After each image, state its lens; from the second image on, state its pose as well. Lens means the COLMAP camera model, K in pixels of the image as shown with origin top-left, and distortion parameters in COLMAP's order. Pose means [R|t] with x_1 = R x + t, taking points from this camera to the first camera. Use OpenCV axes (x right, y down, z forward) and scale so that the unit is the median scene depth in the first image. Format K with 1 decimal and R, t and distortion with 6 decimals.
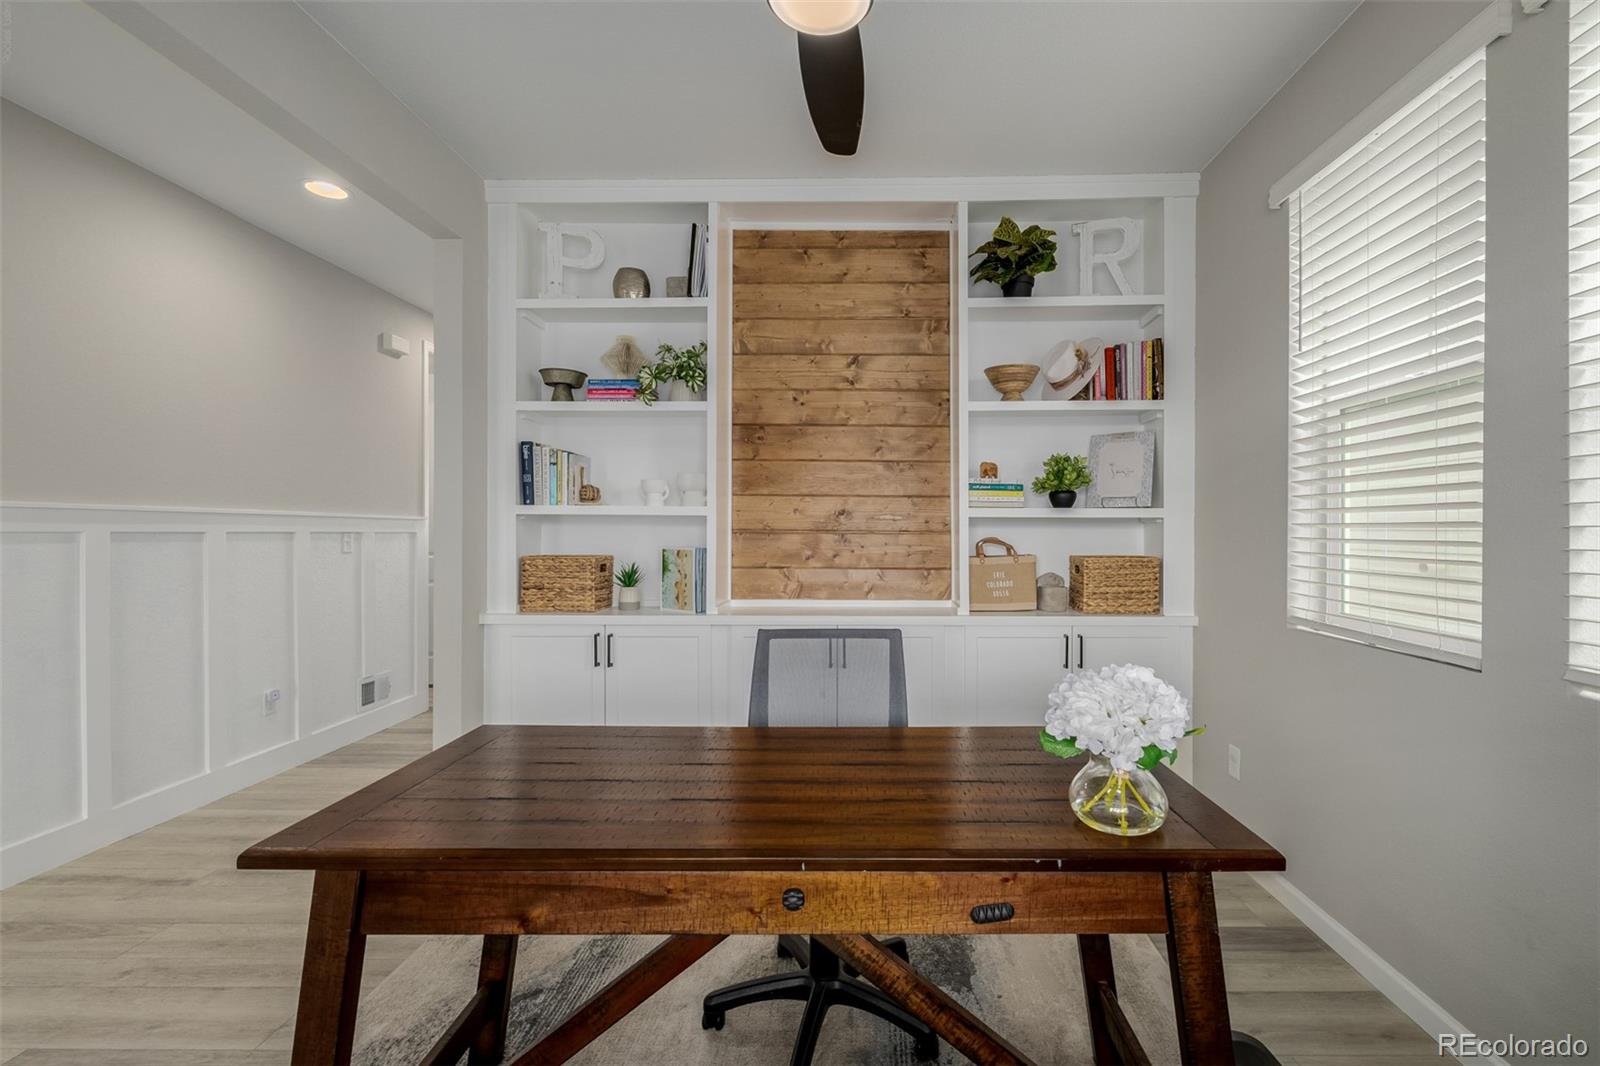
lens RADIAL K [[669.6, 0, 806.9], [0, 669.6, 524.4], [0, 0, 1]] dist [-0.004419, 0.001330]
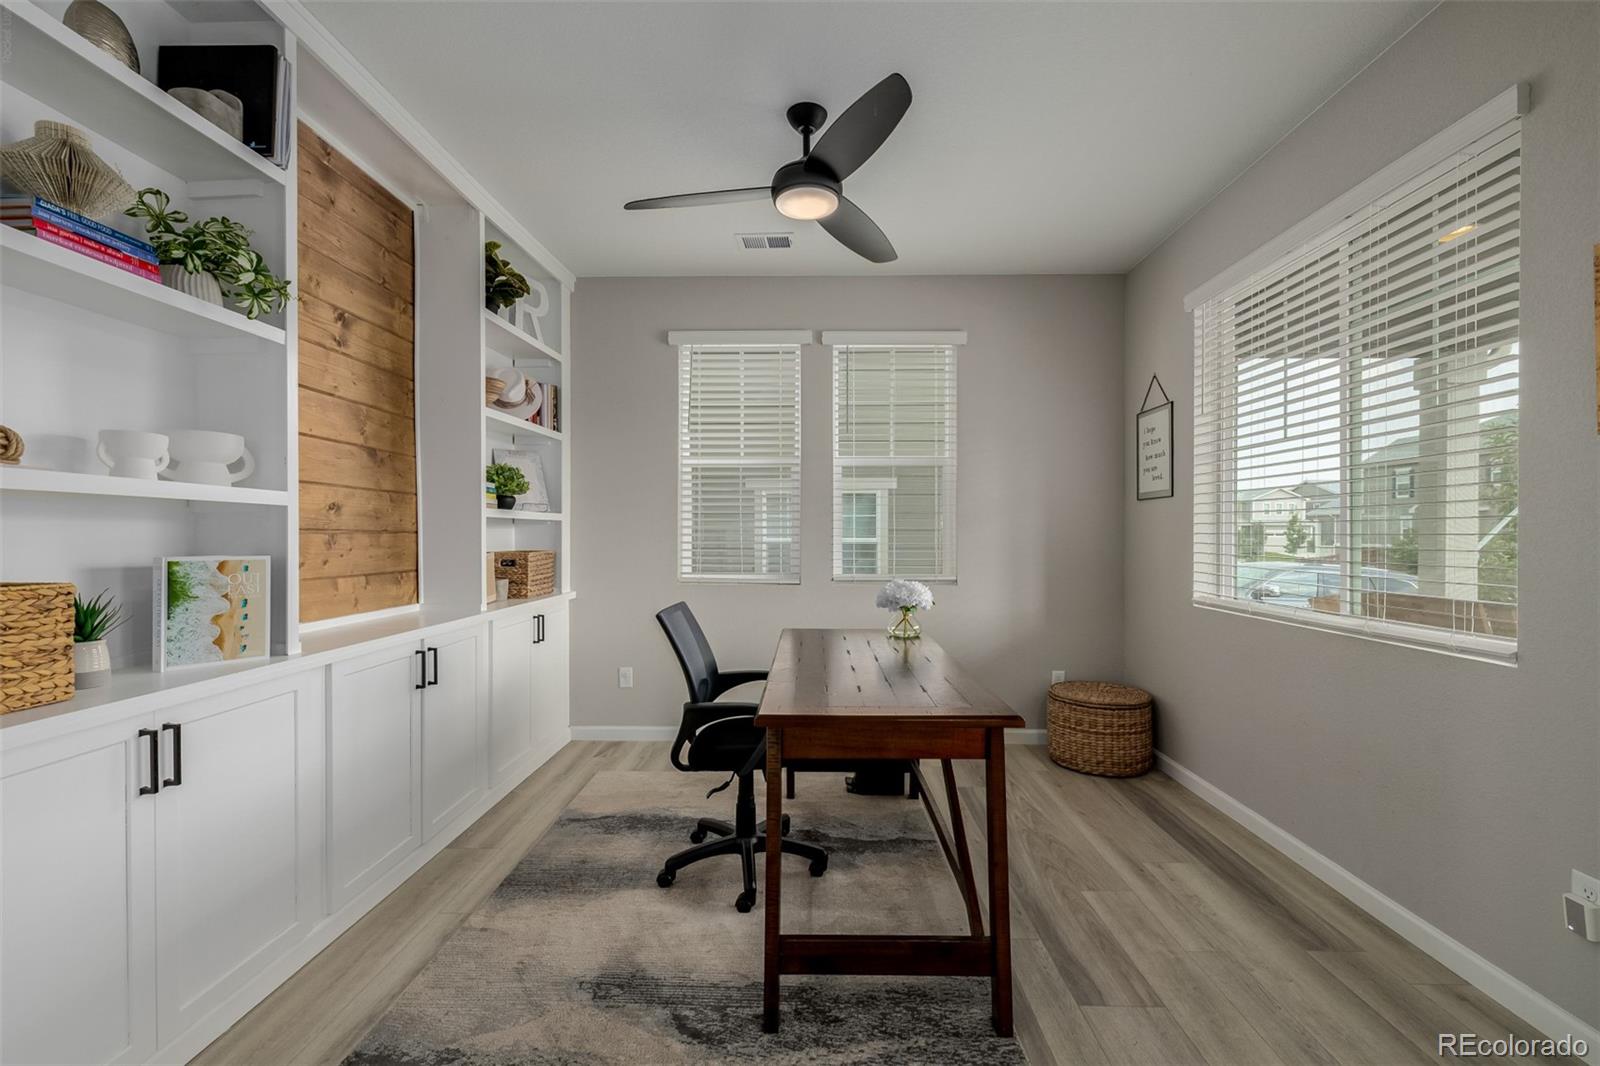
lens RADIAL K [[669.6, 0, 803.5], [0, 669.6, 534.3], [0, 0, 1]] dist [-0.004419, 0.001330]
pose [[0.002711, -0.002944, 0.999992, -0.743431], [0.000577, 0.999996, 0.002942, 0.013085], [-0.999996, 0.000569, 0.002713, 0.458918]]
